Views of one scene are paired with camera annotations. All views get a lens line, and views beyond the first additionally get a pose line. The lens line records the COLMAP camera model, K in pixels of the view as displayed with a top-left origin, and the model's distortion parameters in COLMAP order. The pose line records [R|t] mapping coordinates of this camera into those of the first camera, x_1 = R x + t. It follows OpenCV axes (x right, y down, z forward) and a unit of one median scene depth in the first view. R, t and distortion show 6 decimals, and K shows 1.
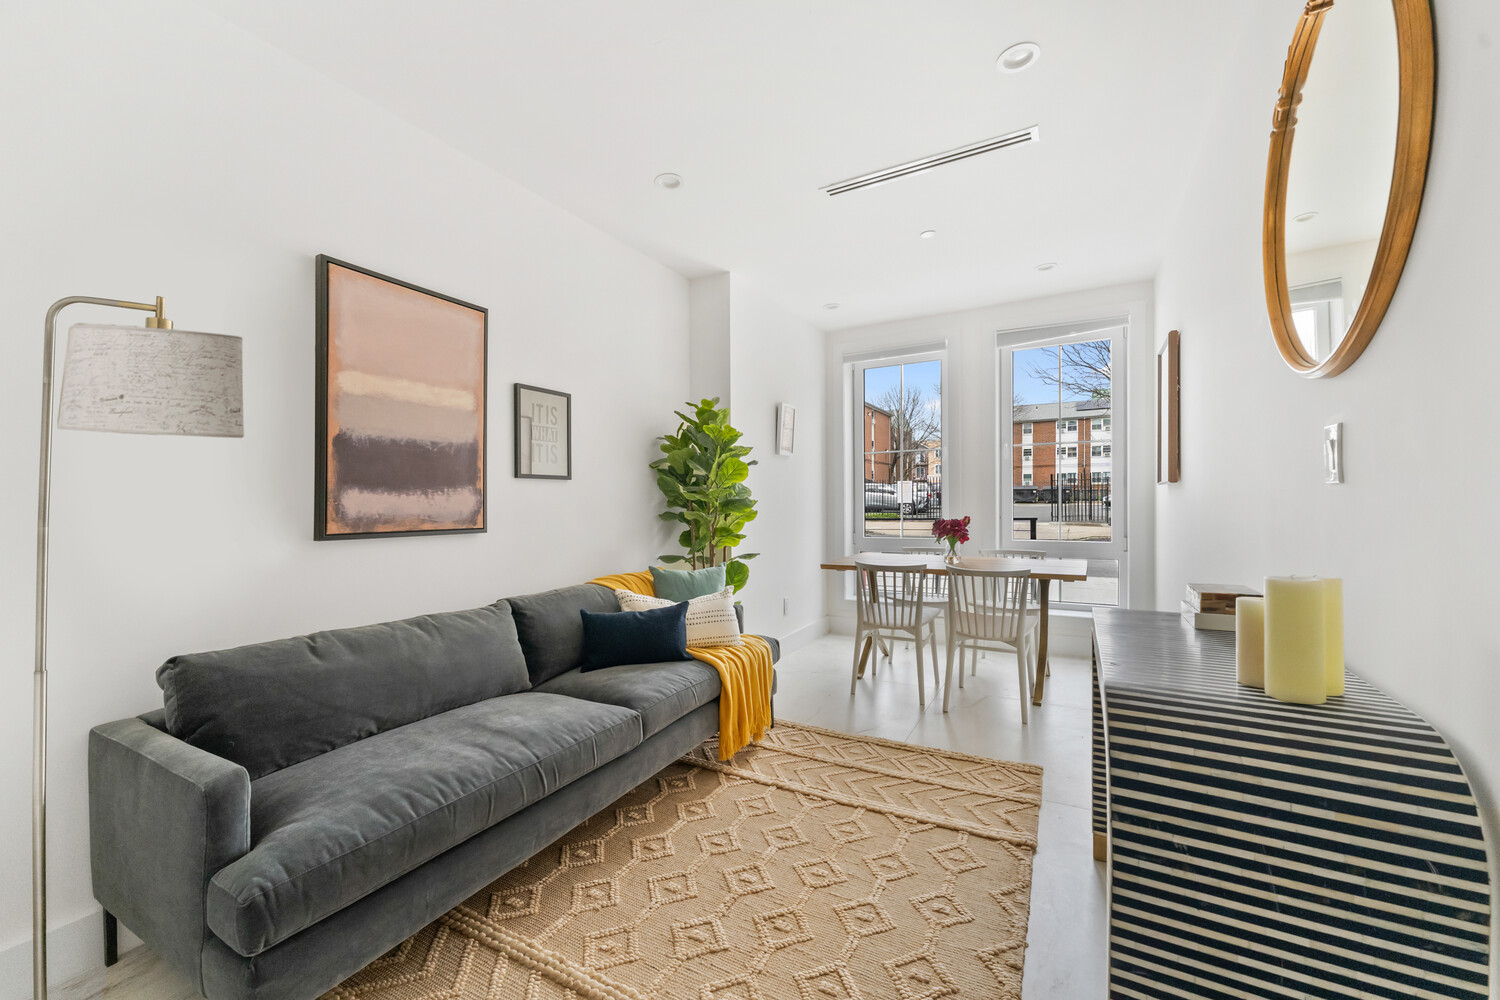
lens RADIAL K [[583.2, 0, 747.5], [0, 583.2, 495.1], [0, 0, 1]] dist [-0.000321, -0.000278]
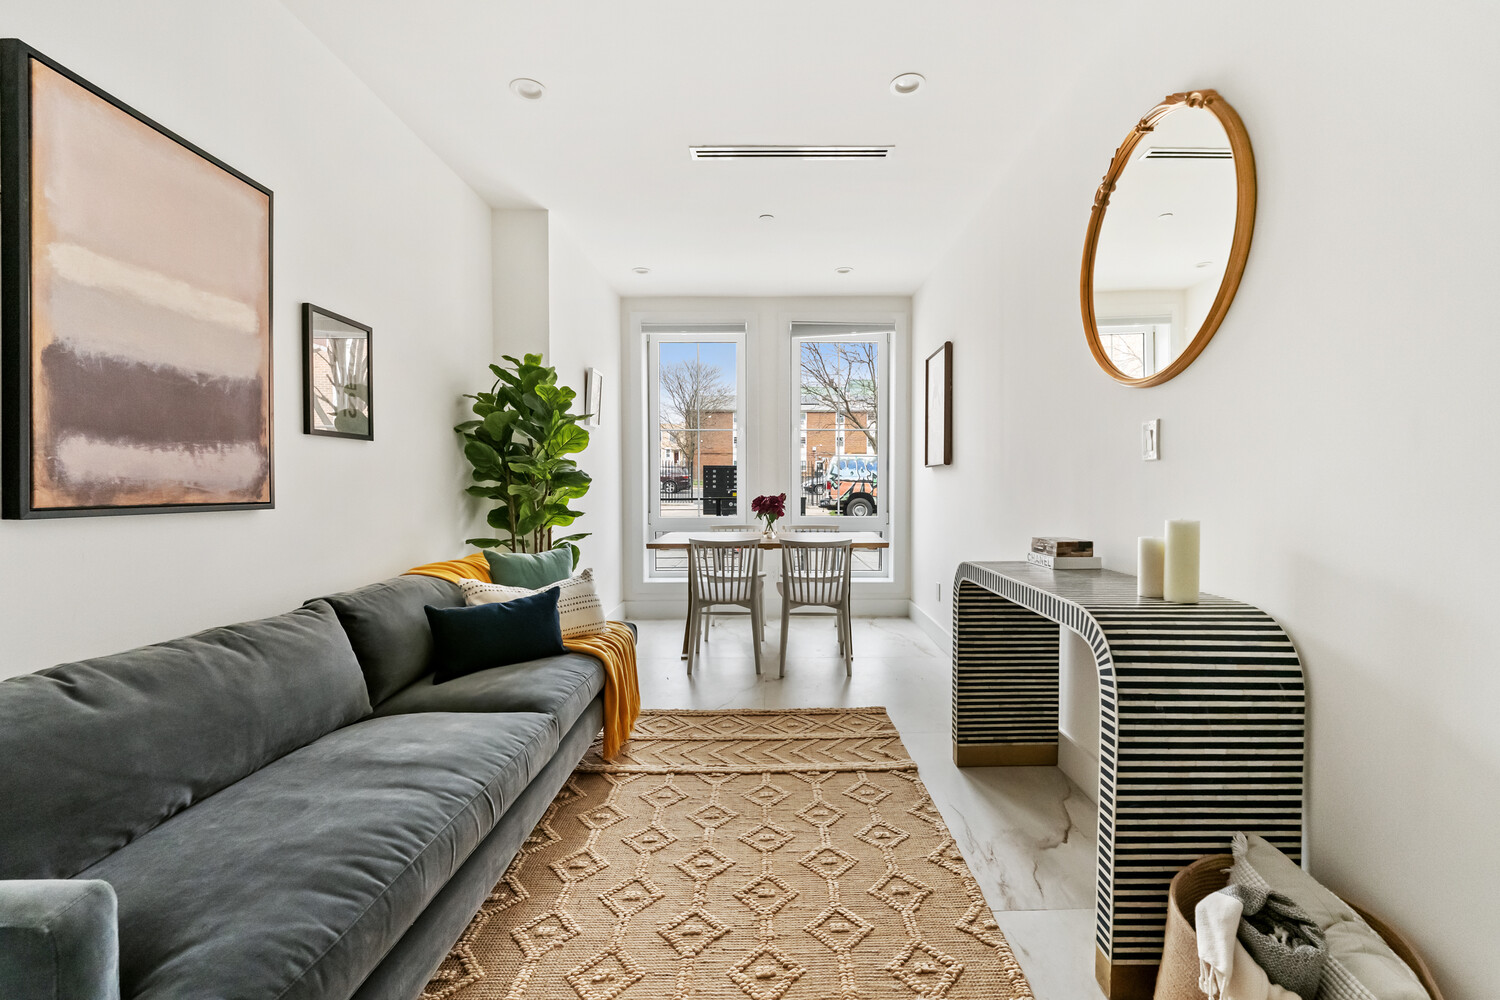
lens RADIAL K [[616.5, 0, 757.1], [0, 616.5, 489.5], [0, 0, 1]] dist [-0.009366, 0.000788]
pose [[0.873446, 0.006035, 0.486883, -0.357796], [-0.013836, 0.999827, 0.012429, 0.028338], [-0.486724, -0.017593, 0.873379, 0.078166]]
